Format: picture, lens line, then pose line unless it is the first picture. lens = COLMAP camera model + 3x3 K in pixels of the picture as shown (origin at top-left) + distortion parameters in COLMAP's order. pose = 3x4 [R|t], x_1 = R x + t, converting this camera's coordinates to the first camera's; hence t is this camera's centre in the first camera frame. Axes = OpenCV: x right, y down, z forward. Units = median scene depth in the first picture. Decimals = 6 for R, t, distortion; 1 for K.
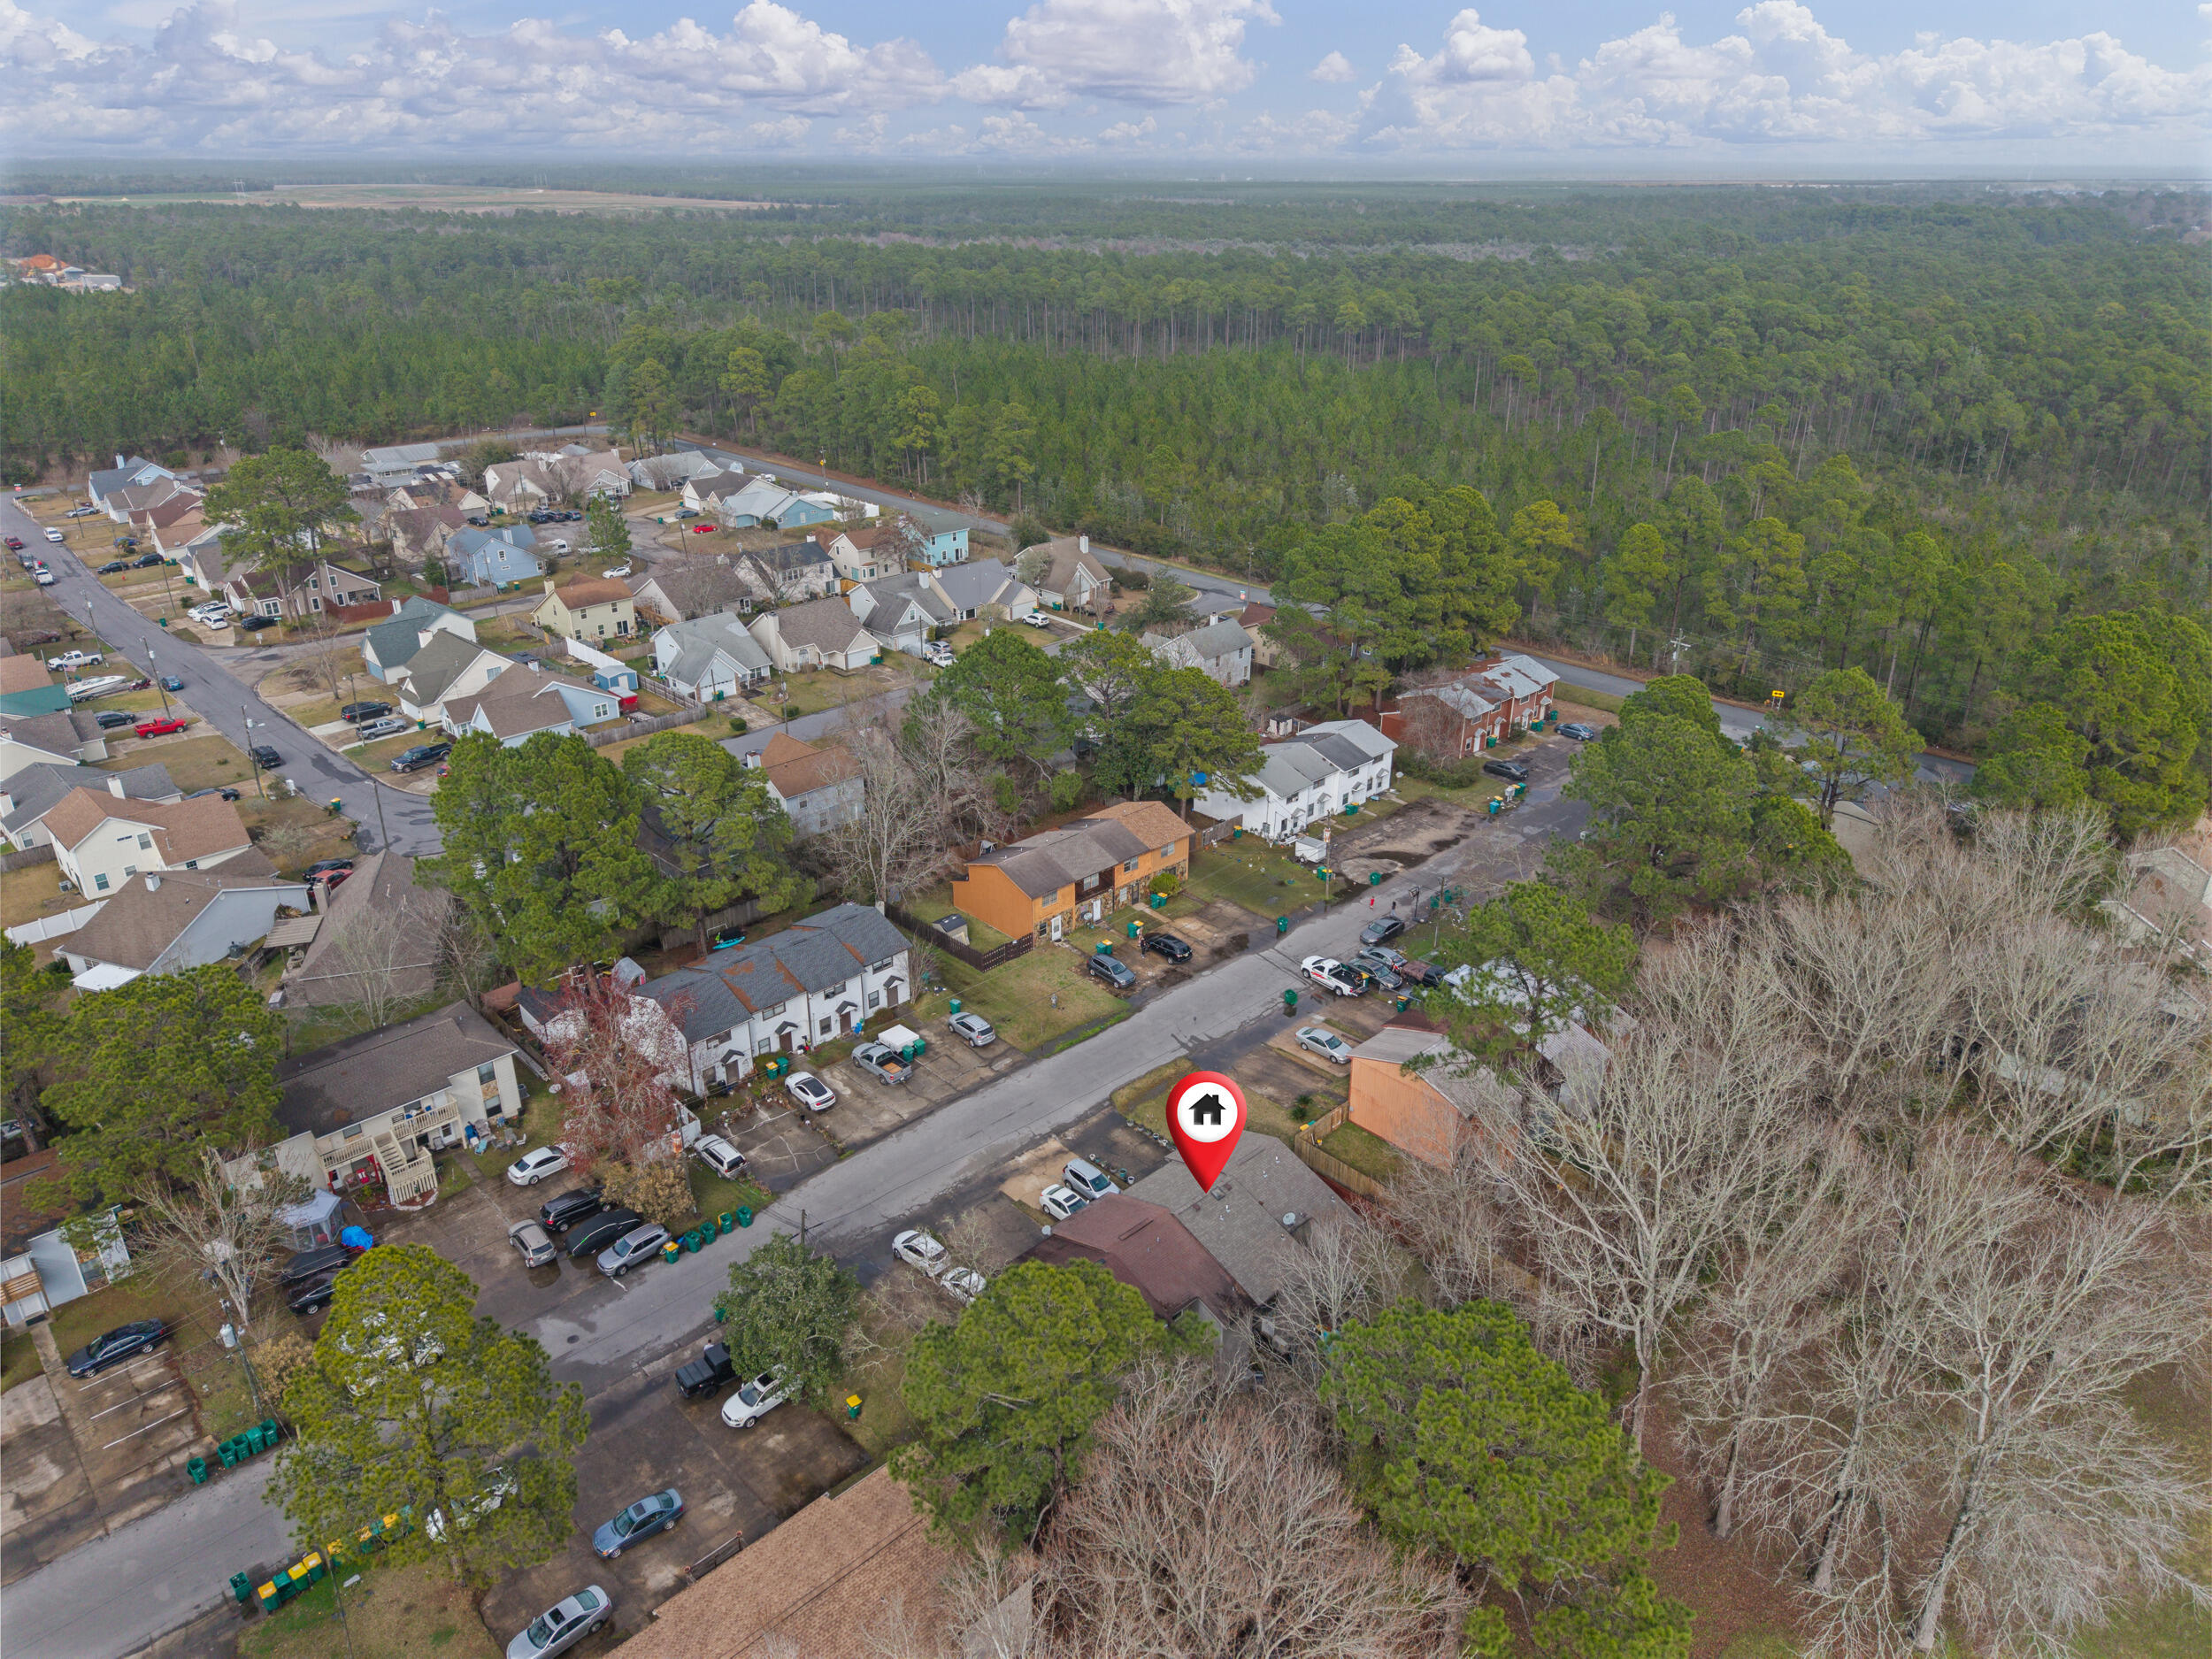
lens RADIAL K [[1478.3, 0, 1105.4], [0, 1478.3, 842.7], [0, 0, 1]] dist [0.030944, -0.027332]
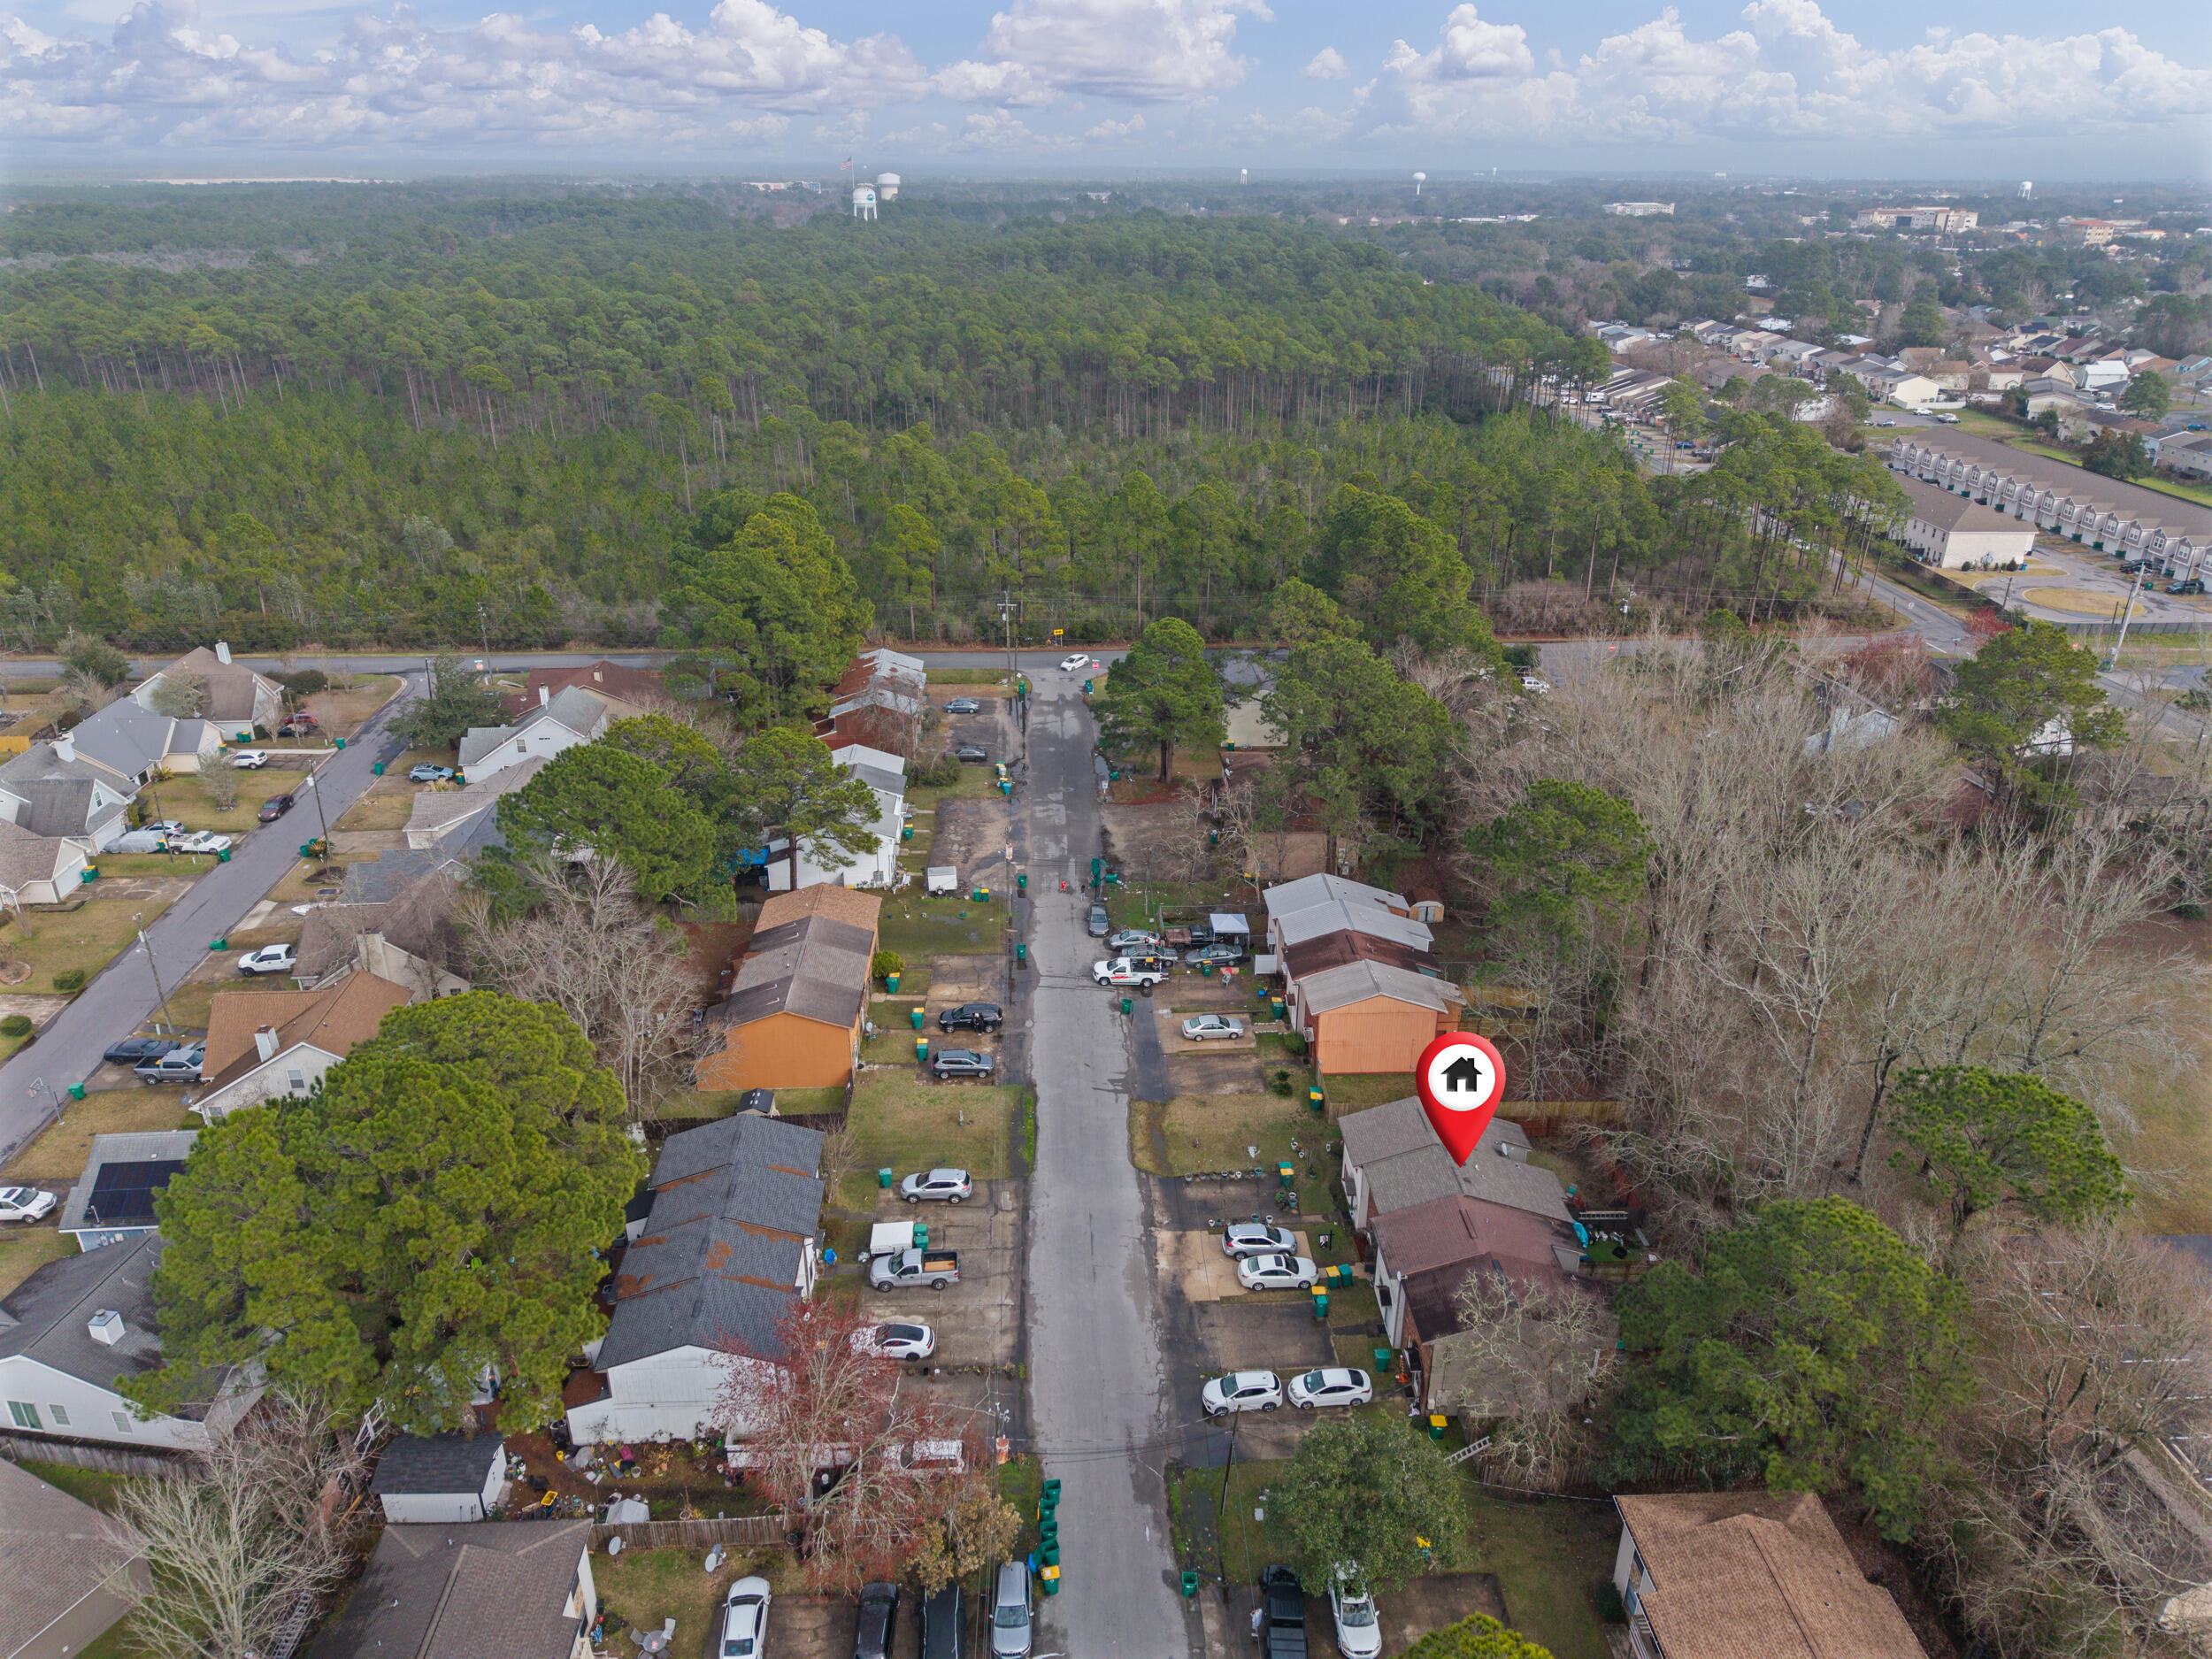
lens RADIAL K [[1478.3, 0, 1124.1], [0, 1478.3, 811.2], [0, 0, 1]] dist [0.030944, -0.027332]
pose [[0.650972, -0.306198, 0.694607, -0.520410], [0.316376, 0.941215, 0.118408, -0.135029], [-0.690031, 0.142676, 0.709578, 0.288863]]
